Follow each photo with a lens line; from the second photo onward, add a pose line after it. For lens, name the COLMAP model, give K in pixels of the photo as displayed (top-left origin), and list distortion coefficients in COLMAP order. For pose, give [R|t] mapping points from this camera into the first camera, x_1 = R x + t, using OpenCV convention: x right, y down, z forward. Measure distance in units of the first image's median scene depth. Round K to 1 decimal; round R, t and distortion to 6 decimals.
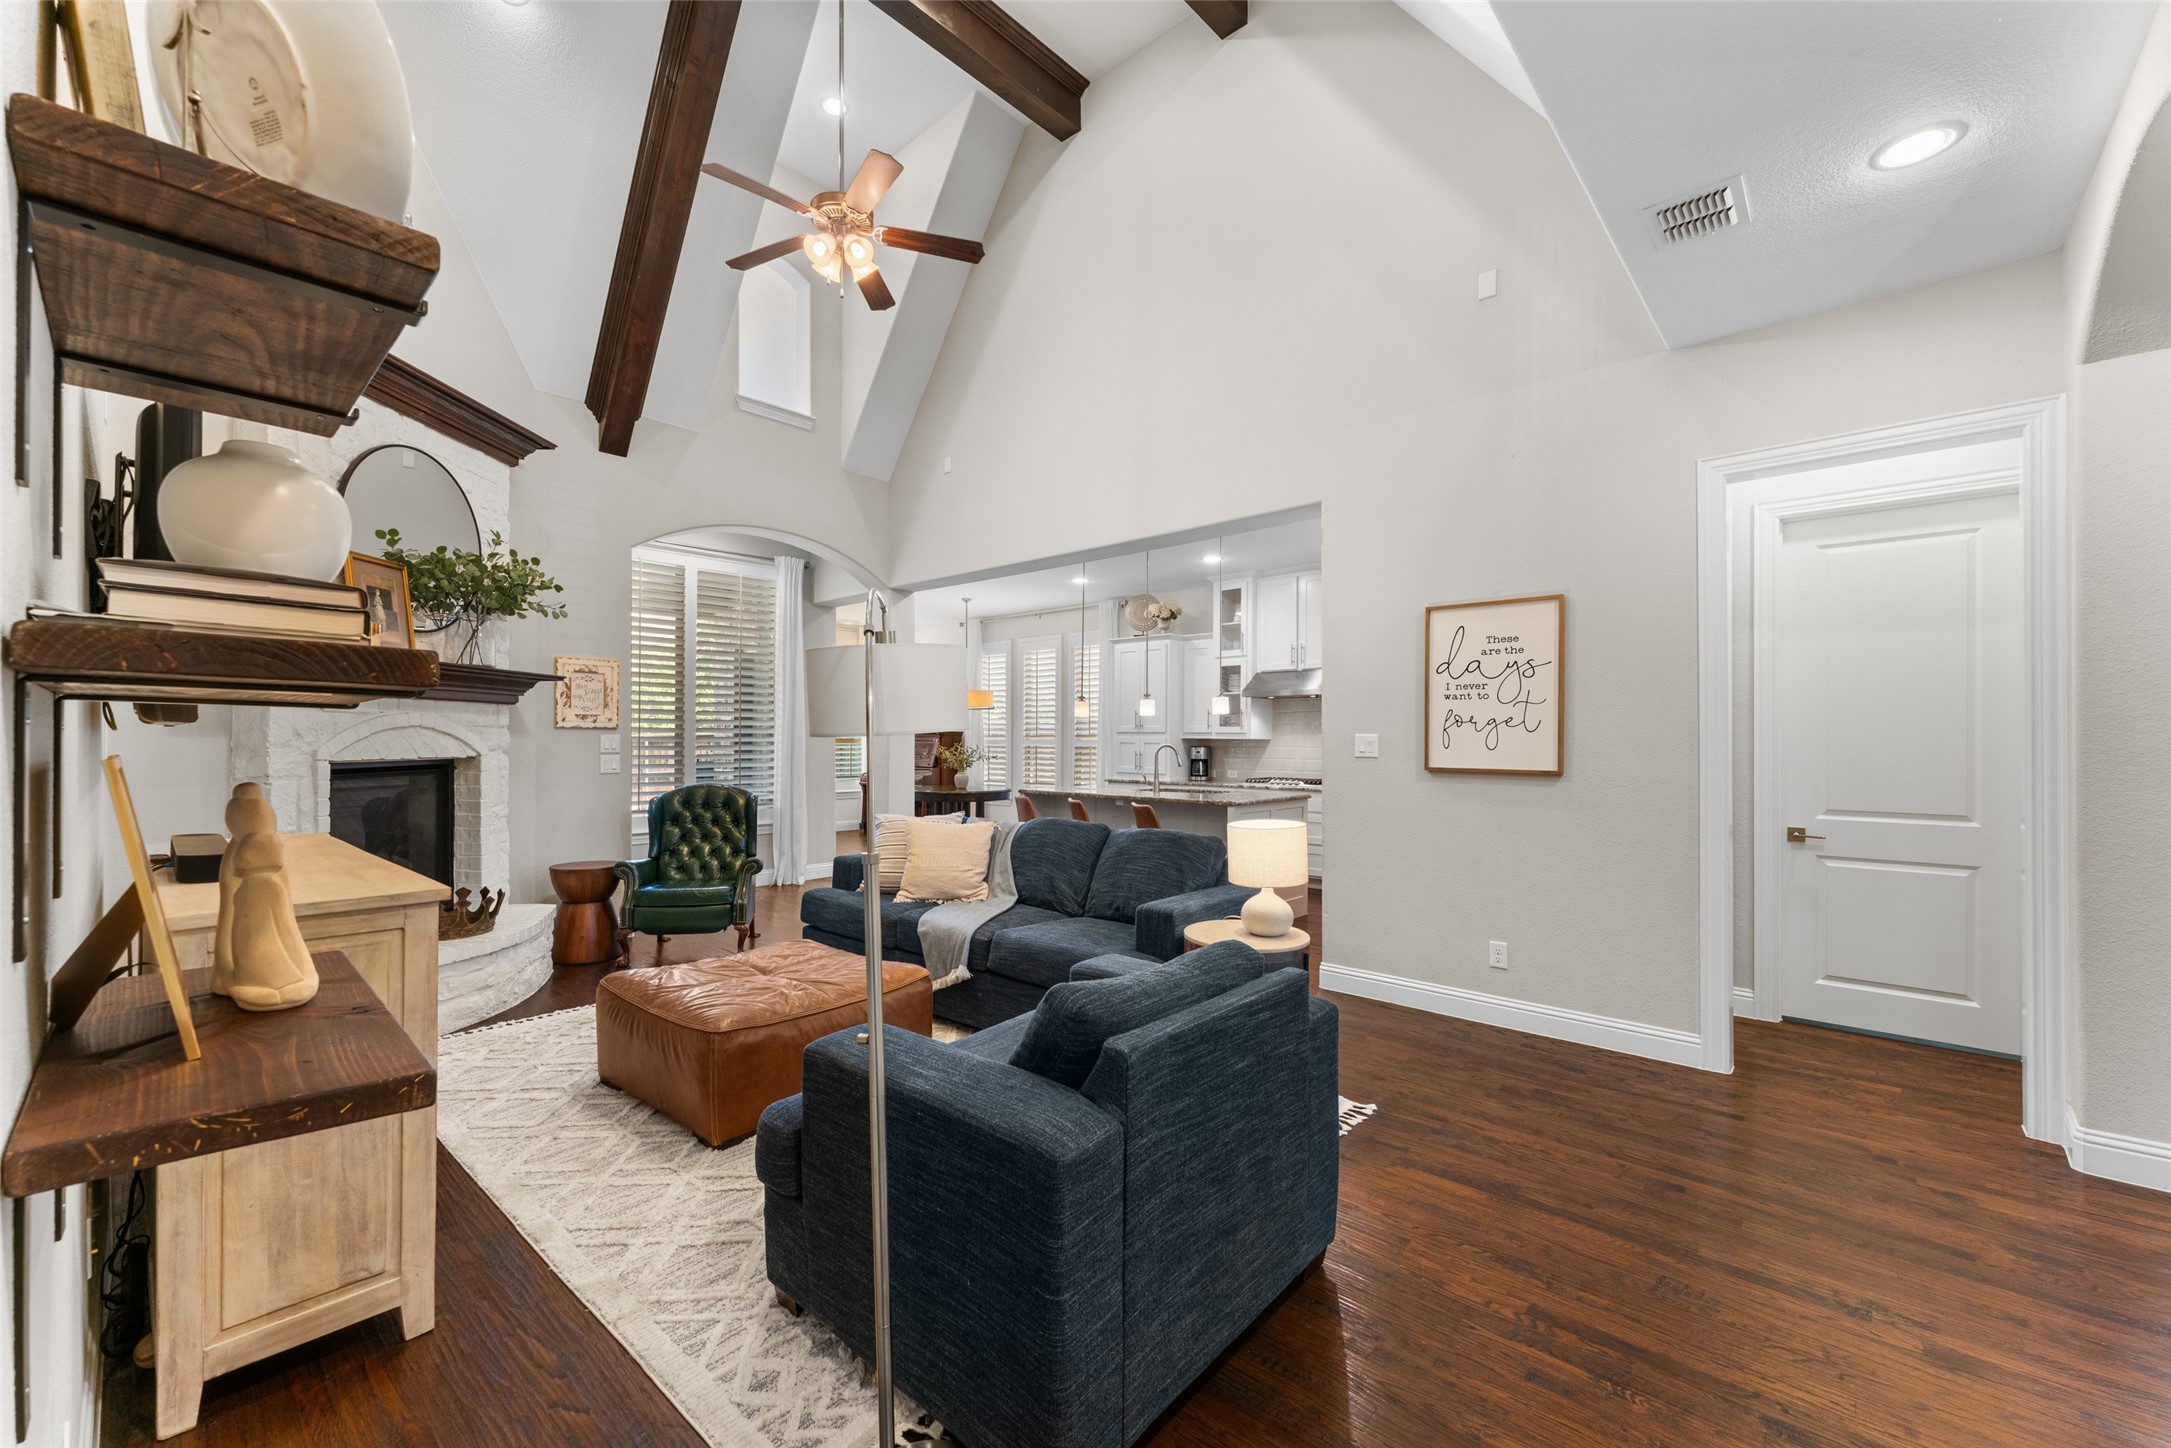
lens RADIAL K [[849.5, 0, 1085.1], [0, 849.5, 729.2], [0, 0, 1]] dist [-0.000195, -0.000027]
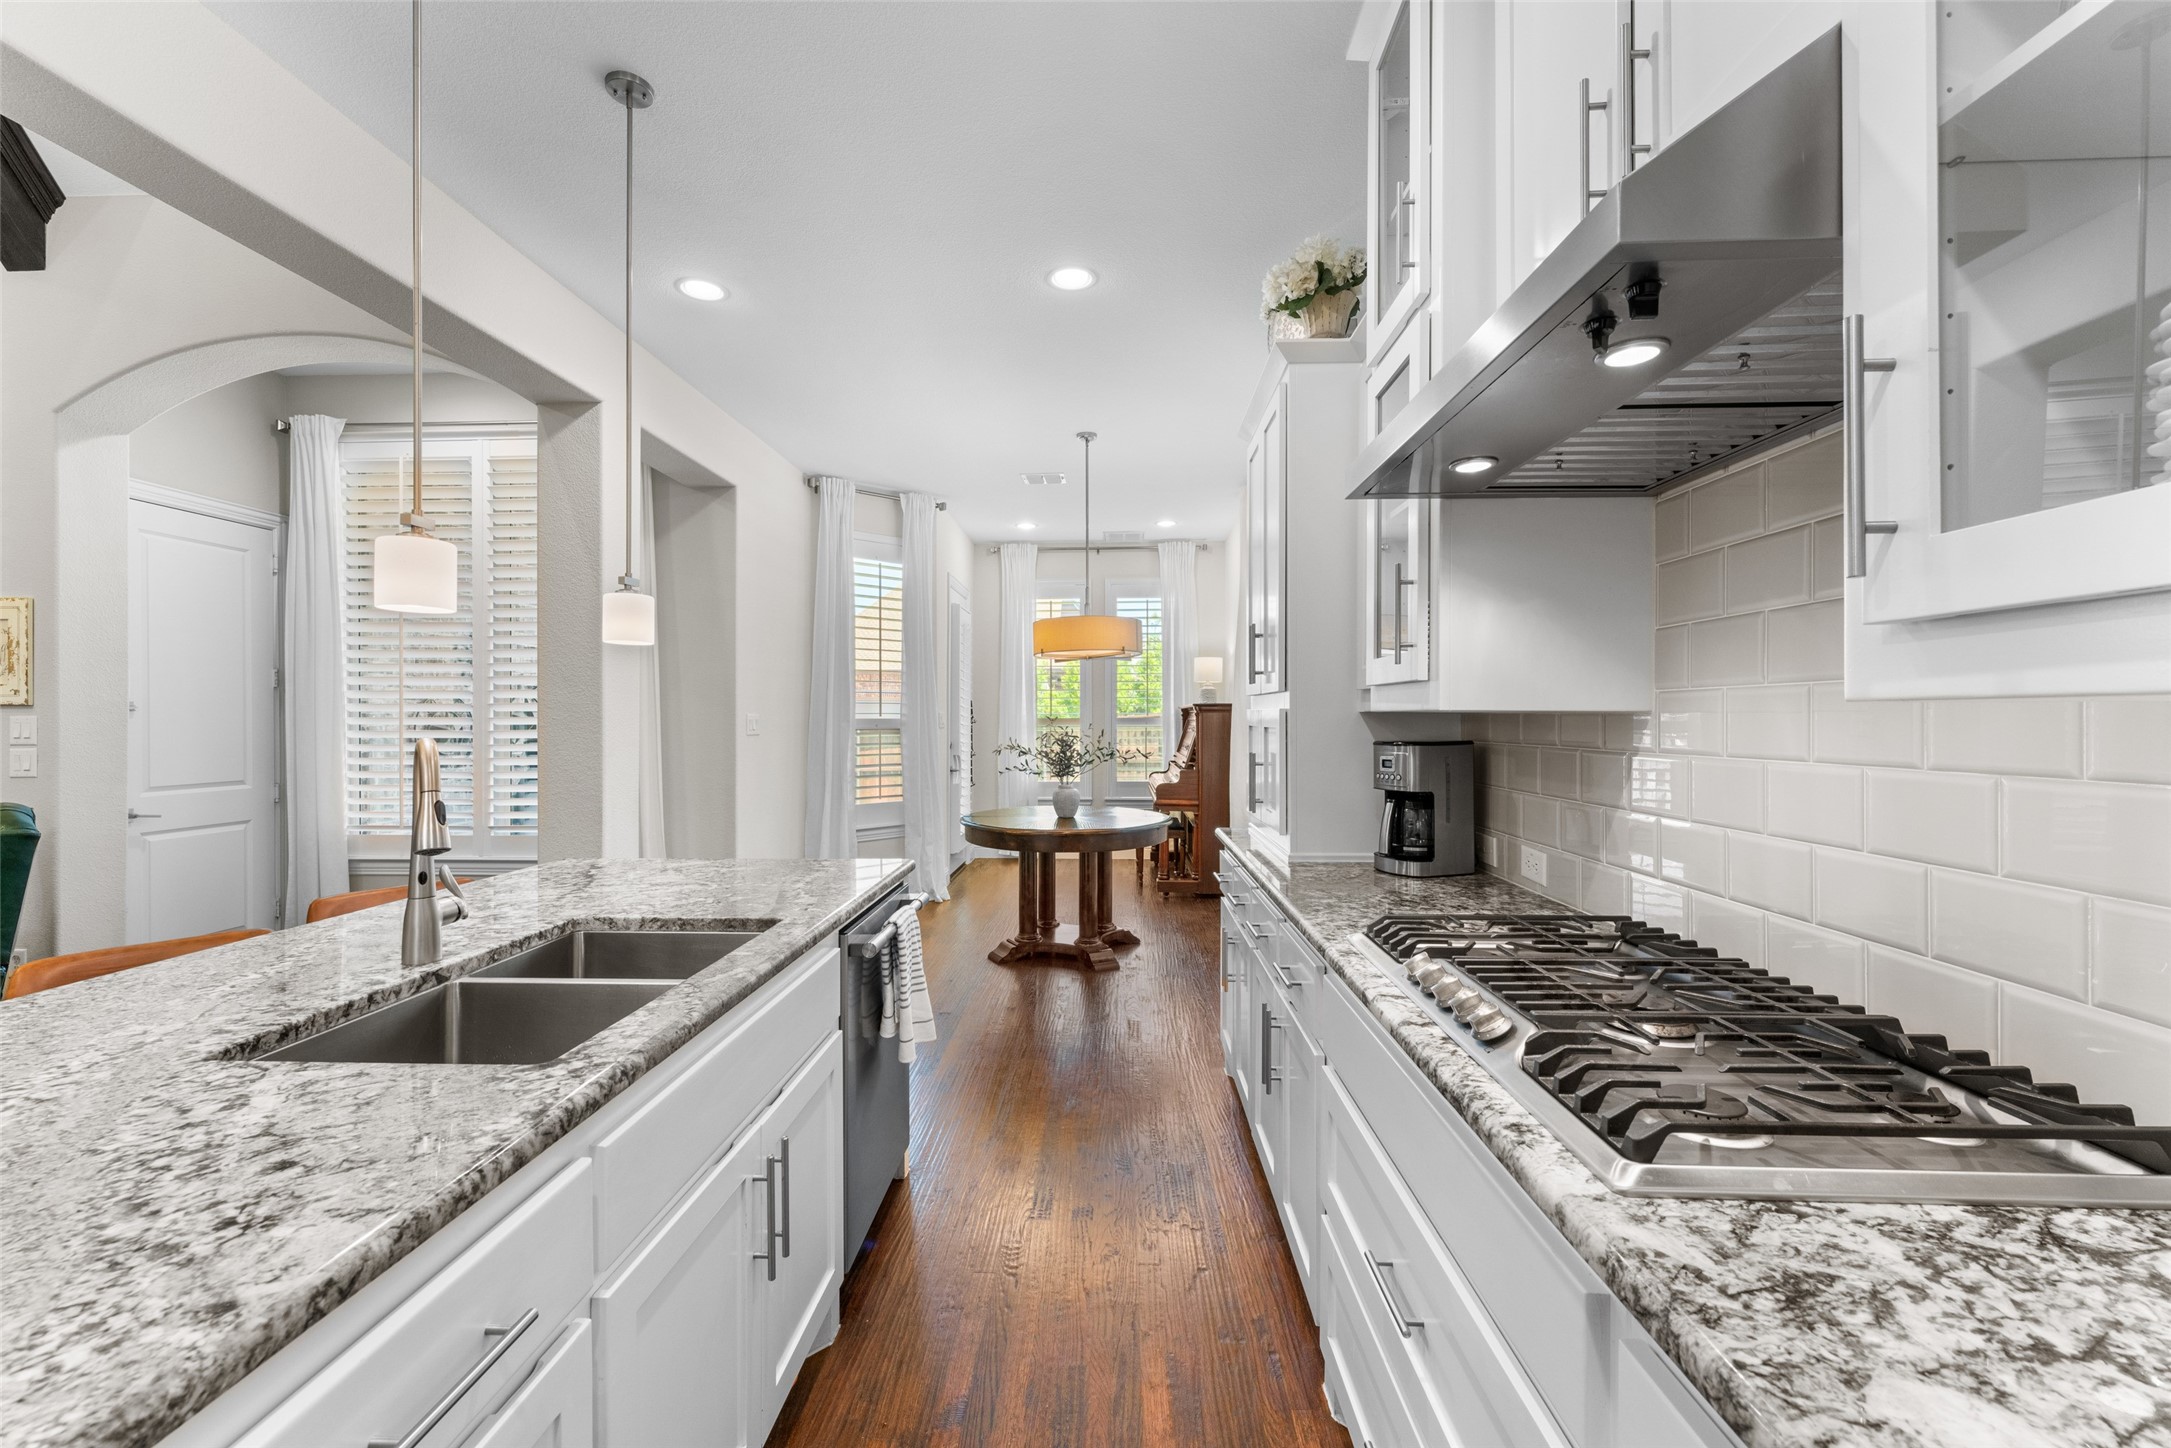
lens RADIAL K [[869.8, 0, 1079.4], [0, 869.8, 715.7], [0, 0, 1]] dist [-0.000536, -0.000197]
pose [[0.632248, -0.008436, -0.774720, 0.288768], [0.013809, 0.999905, 0.000382, 0.011282], [0.774643, -0.010940, 0.632304, 0.787998]]
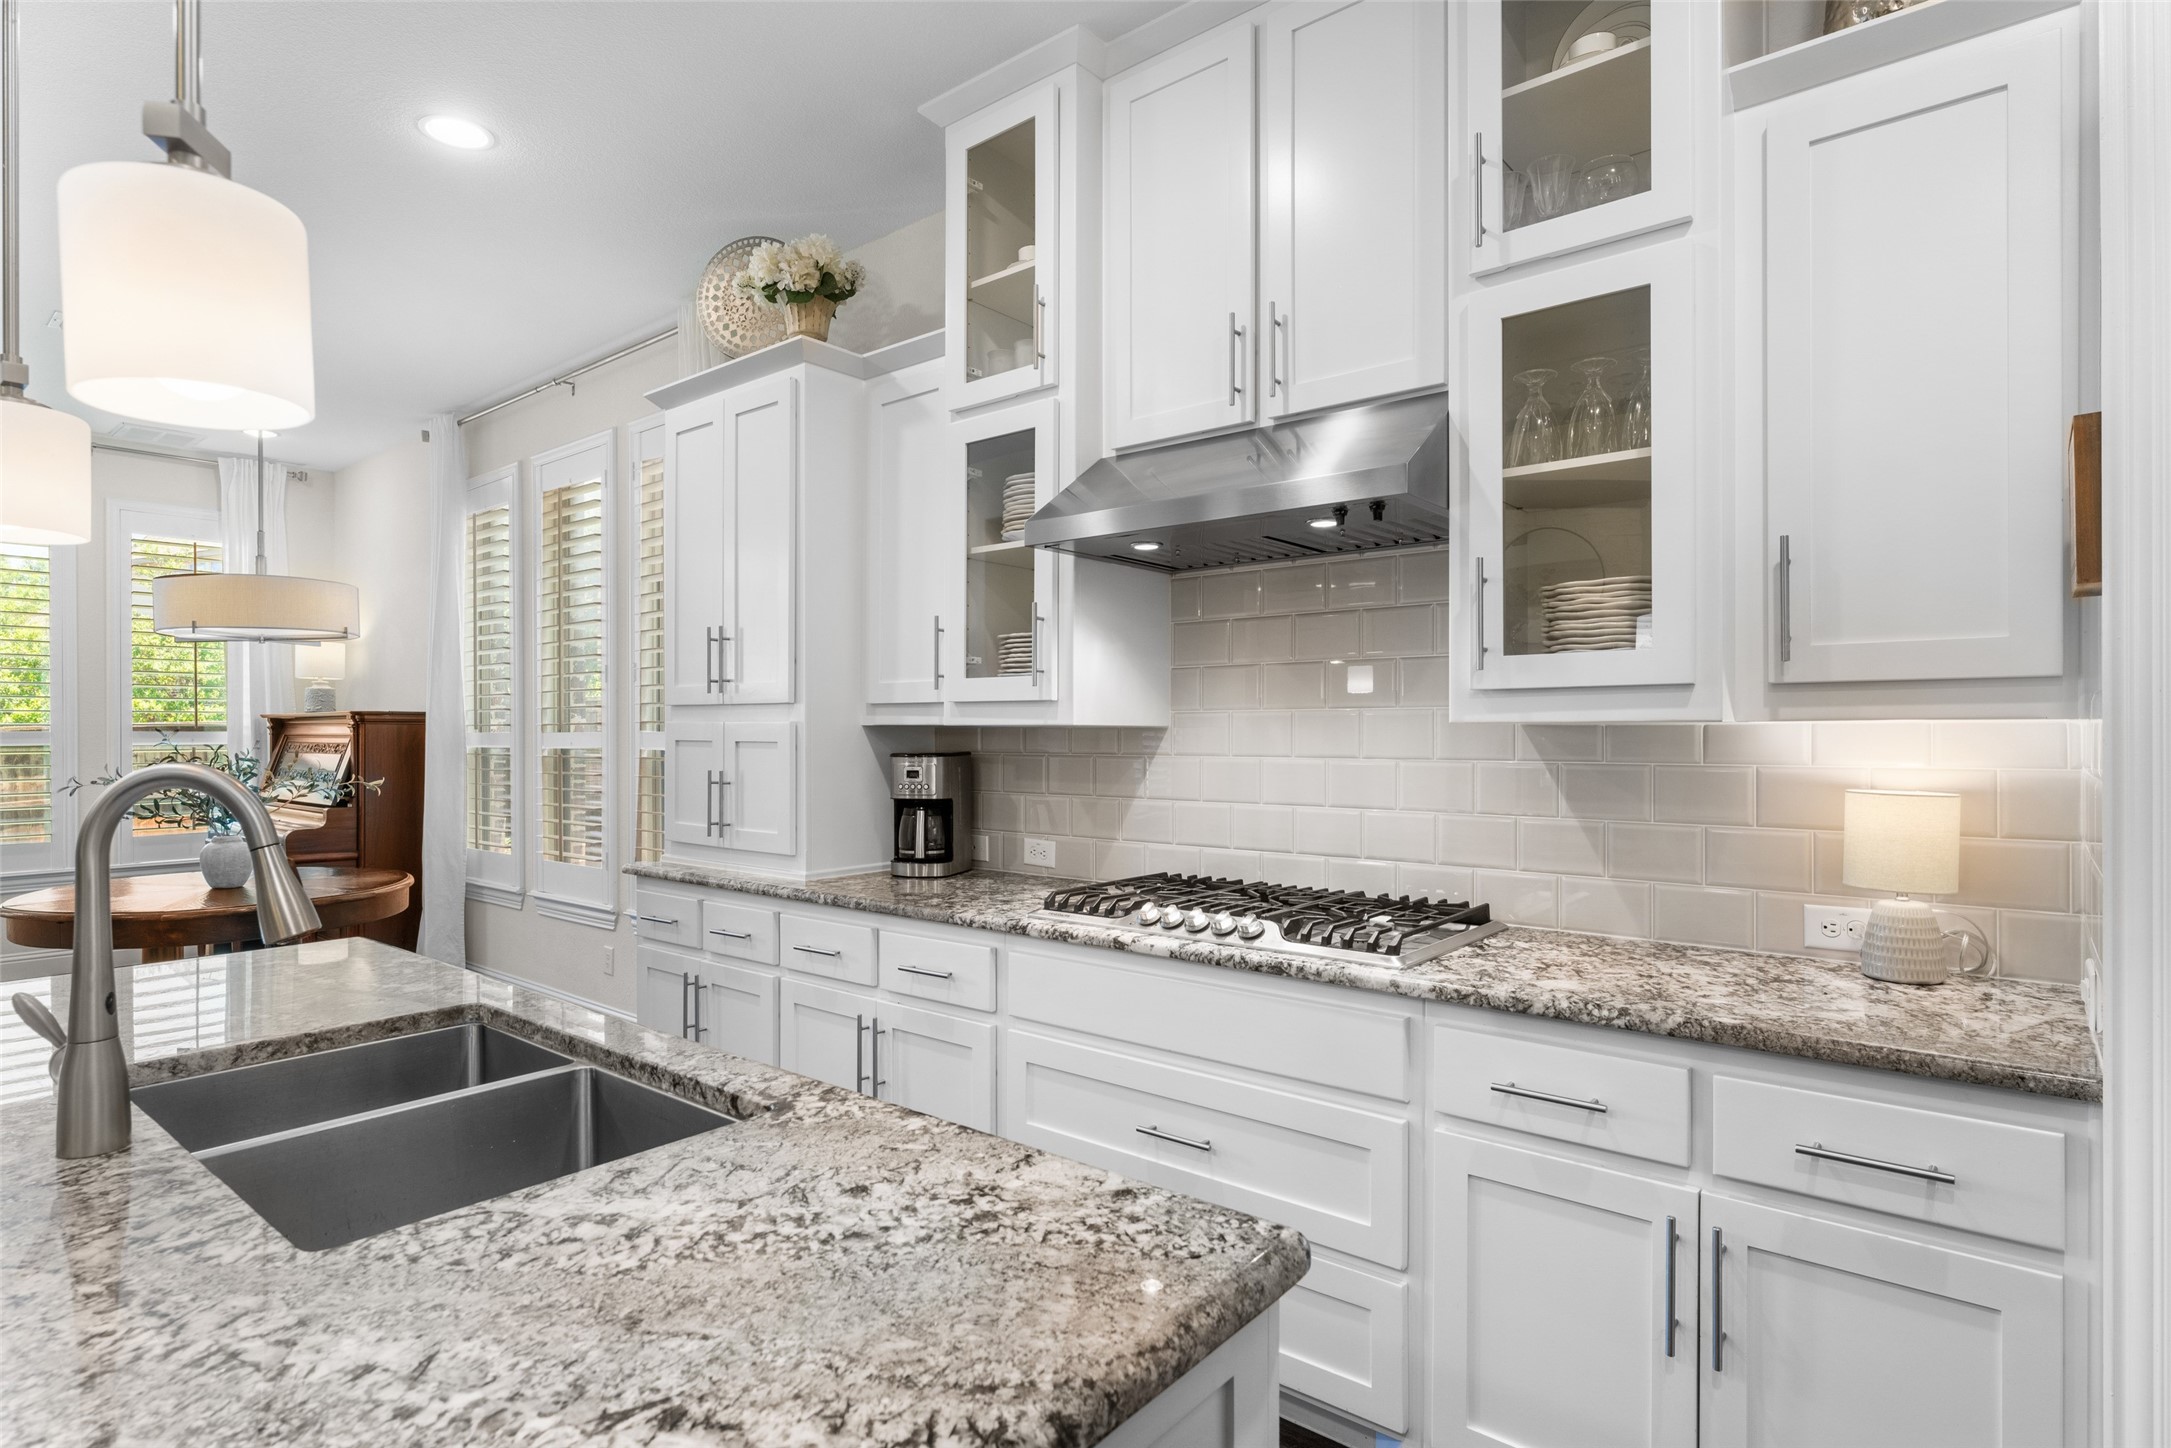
lens RADIAL K [[1110.1, 0, 1088.1], [0, 1110.1, 729.7], [0, 0, 1]] dist [-0.001388, -0.000645]
pose [[0.999022, -0.005910, 0.043819, 0.180674], [0.005477, 0.999935, 0.010002, 0.009550], [-0.043875, -0.009752, 0.998989, 0.663834]]
